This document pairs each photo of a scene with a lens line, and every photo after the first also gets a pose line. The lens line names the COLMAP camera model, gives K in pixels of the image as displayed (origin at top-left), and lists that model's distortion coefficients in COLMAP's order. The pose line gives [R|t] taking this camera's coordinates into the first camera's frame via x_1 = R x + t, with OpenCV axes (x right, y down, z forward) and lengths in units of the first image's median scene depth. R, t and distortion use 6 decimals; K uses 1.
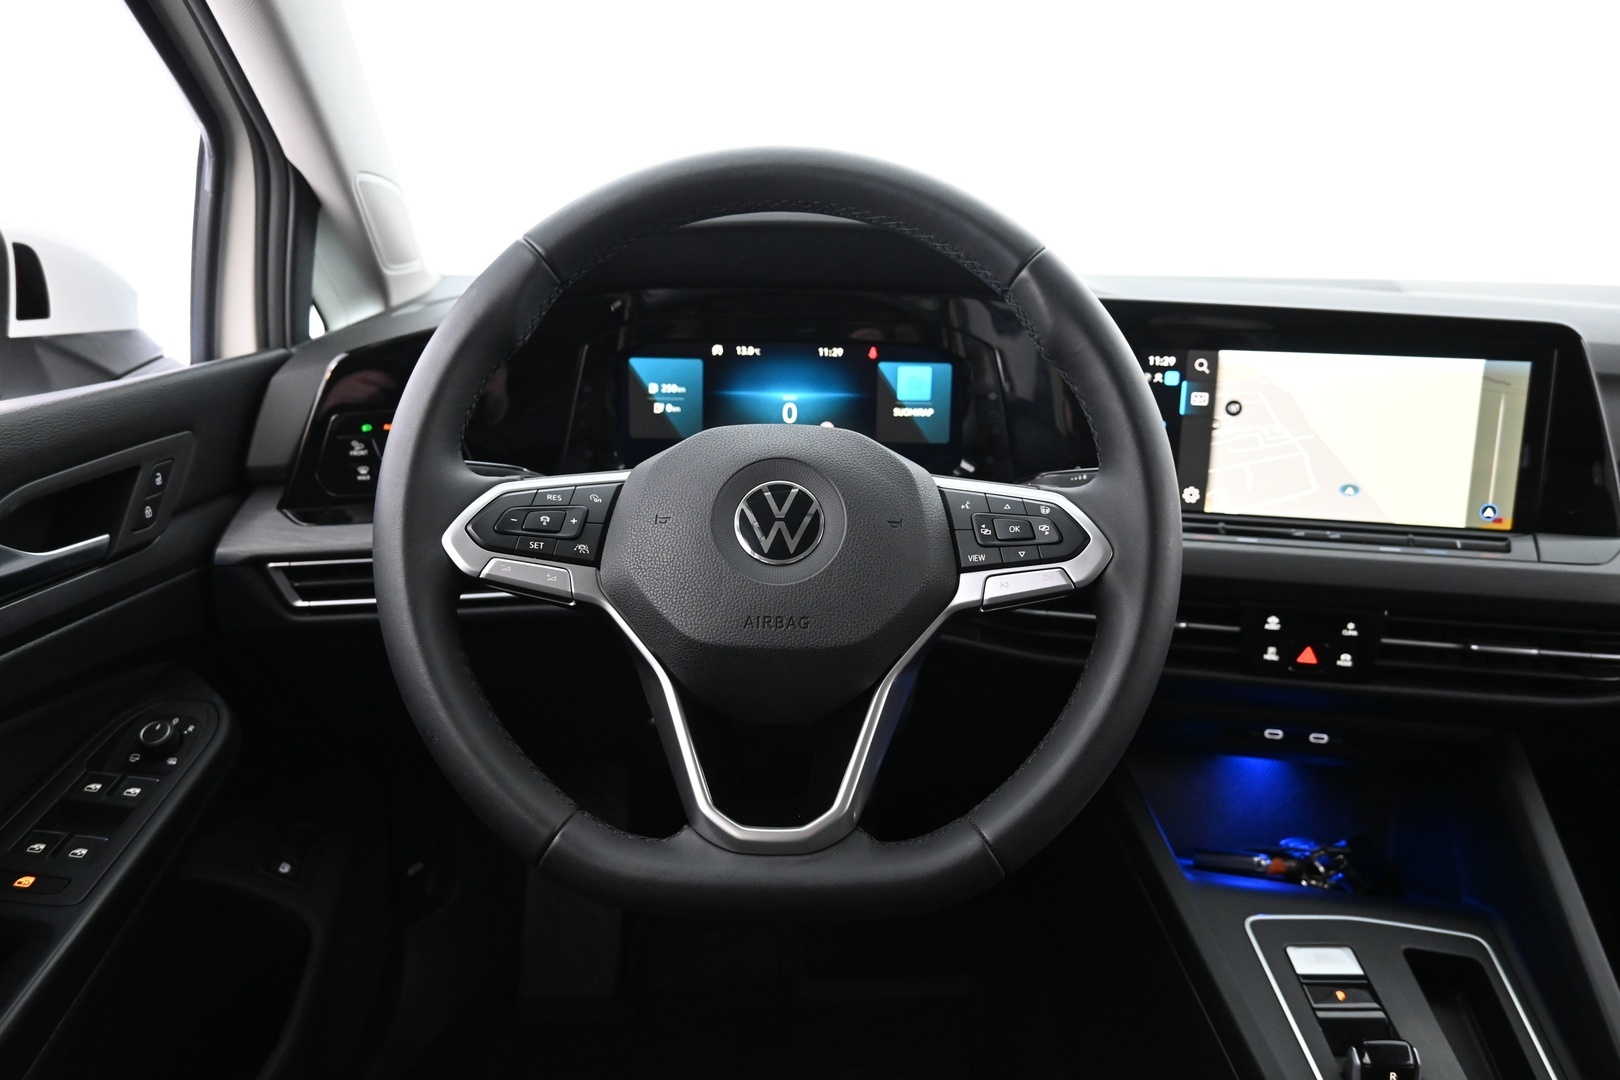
lens RADIAL K [[1129.2, 0, 810.0], [0, 1129.2, 540.0], [0, 0, 1]] dist [-0.005327, -0.004681]
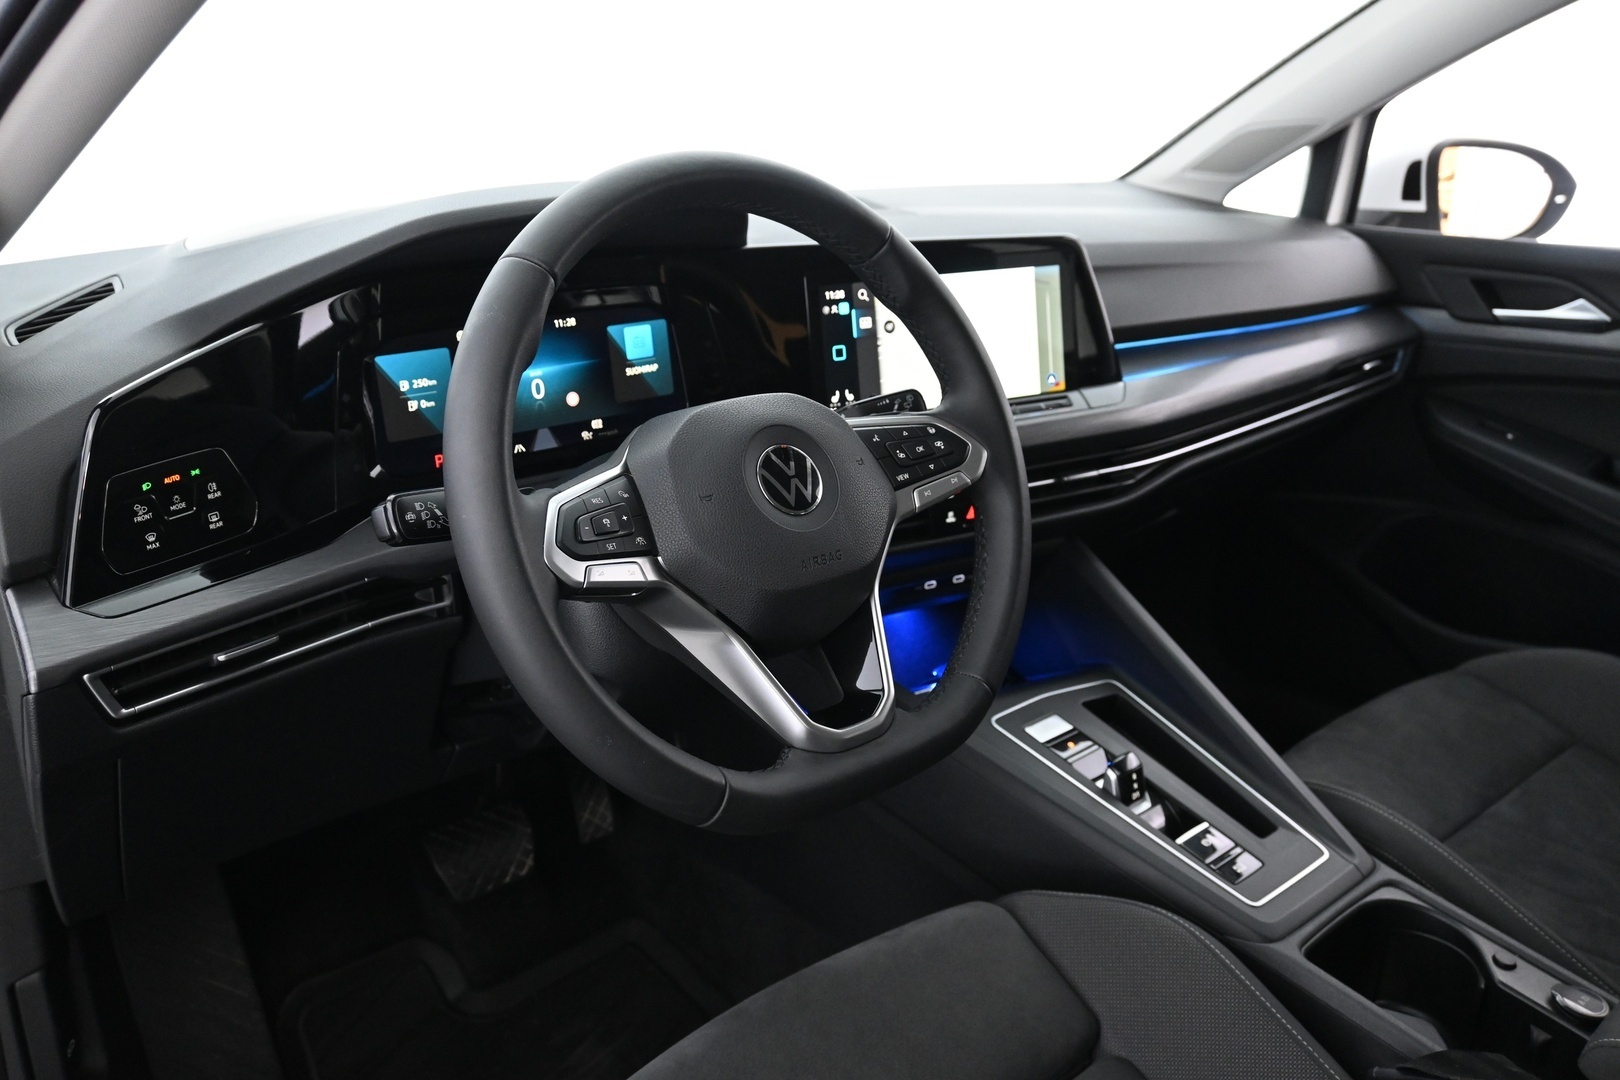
lens RADIAL K [[1402.8, 0, 810.0], [0, 1402.8, 540.0], [0, 0, 1]] dist [0.002854, 0.002908]
pose [[0.748443, -0.224862, 0.623915, -0.677883], [0.191841, 0.973953, 0.120886, -0.091791], [-0.634846, 0.029216, 0.772086, -0.104366]]
